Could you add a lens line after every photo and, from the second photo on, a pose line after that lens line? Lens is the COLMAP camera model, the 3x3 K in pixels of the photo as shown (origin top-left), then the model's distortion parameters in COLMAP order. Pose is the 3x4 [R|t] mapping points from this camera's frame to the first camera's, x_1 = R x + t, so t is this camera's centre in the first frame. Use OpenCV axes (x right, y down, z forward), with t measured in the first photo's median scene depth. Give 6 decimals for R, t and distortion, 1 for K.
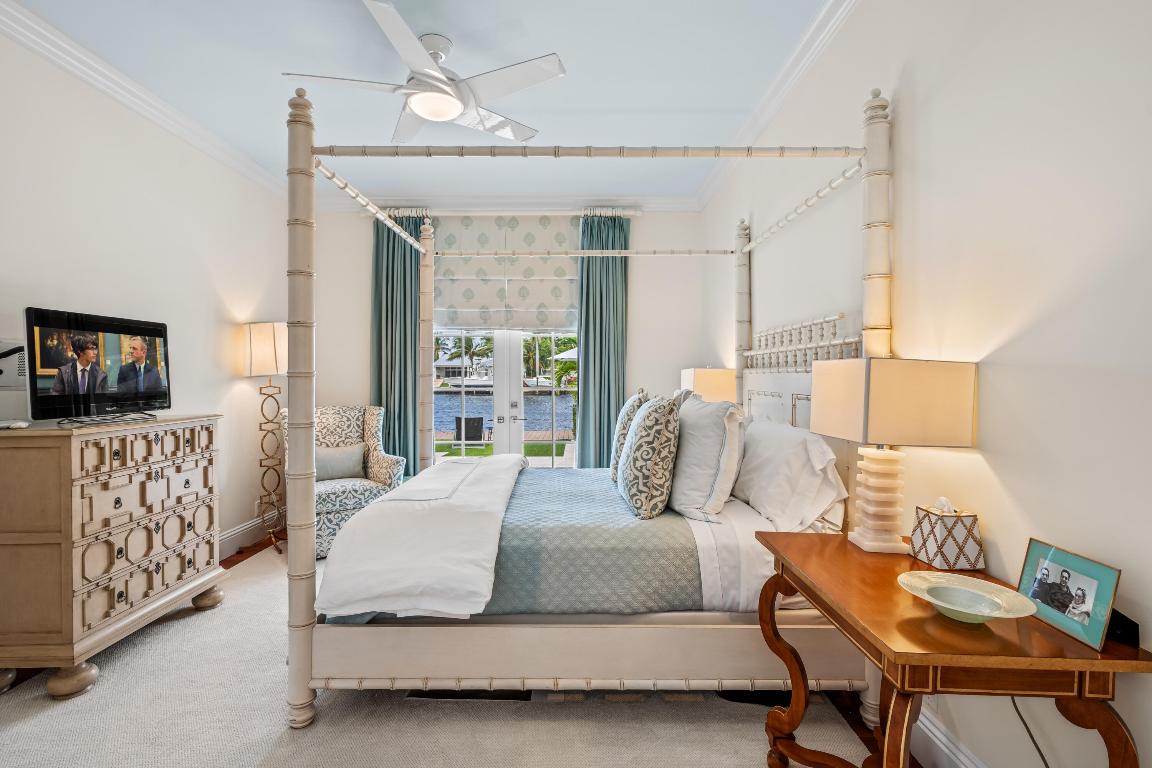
lens RADIAL K [[525.1, 0, 576.0], [0, 525.1, 384.0], [0, 0, 1]] dist [0.002523, 0.000967]
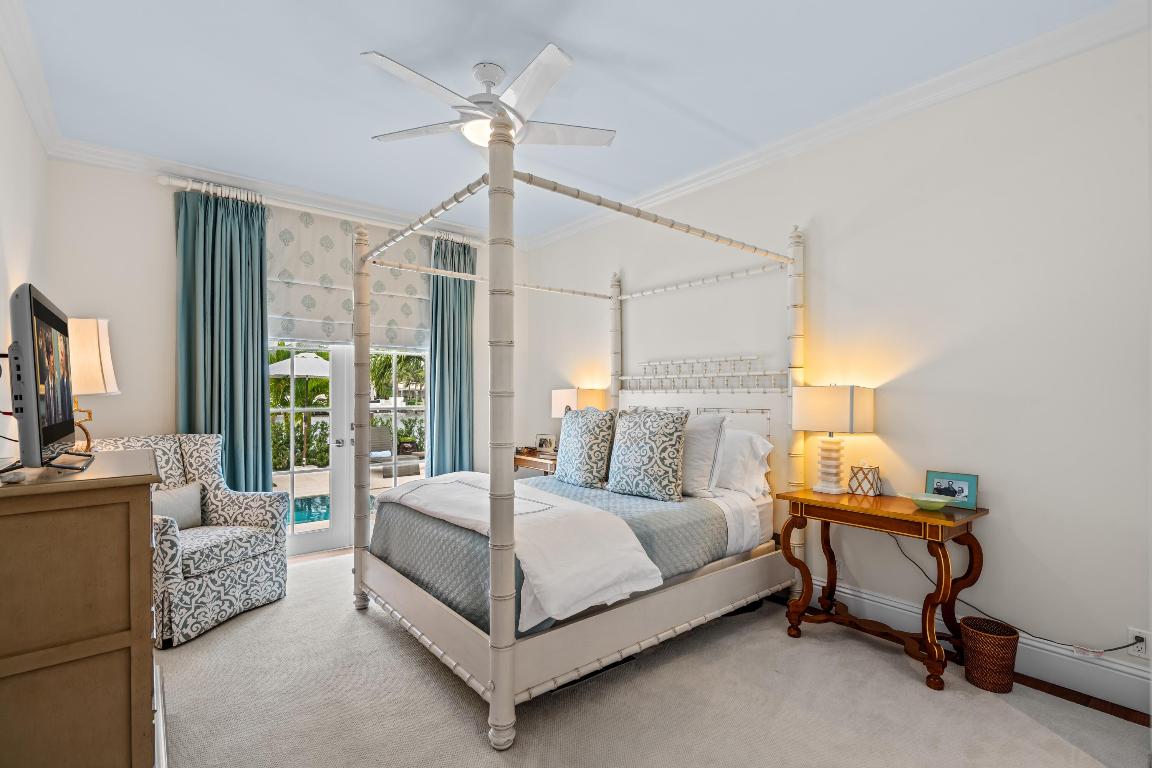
lens RADIAL K [[510.4, 0, 570.6], [0, 510.4, 402.3], [0, 0, 1]] dist [-0.001165, -0.000008]
pose [[0.788852, -0.008693, 0.614522, -0.552753], [0.009036, 0.999956, 0.002546, -0.002413], [-0.614517, 0.003544, 0.788896, 0.085804]]
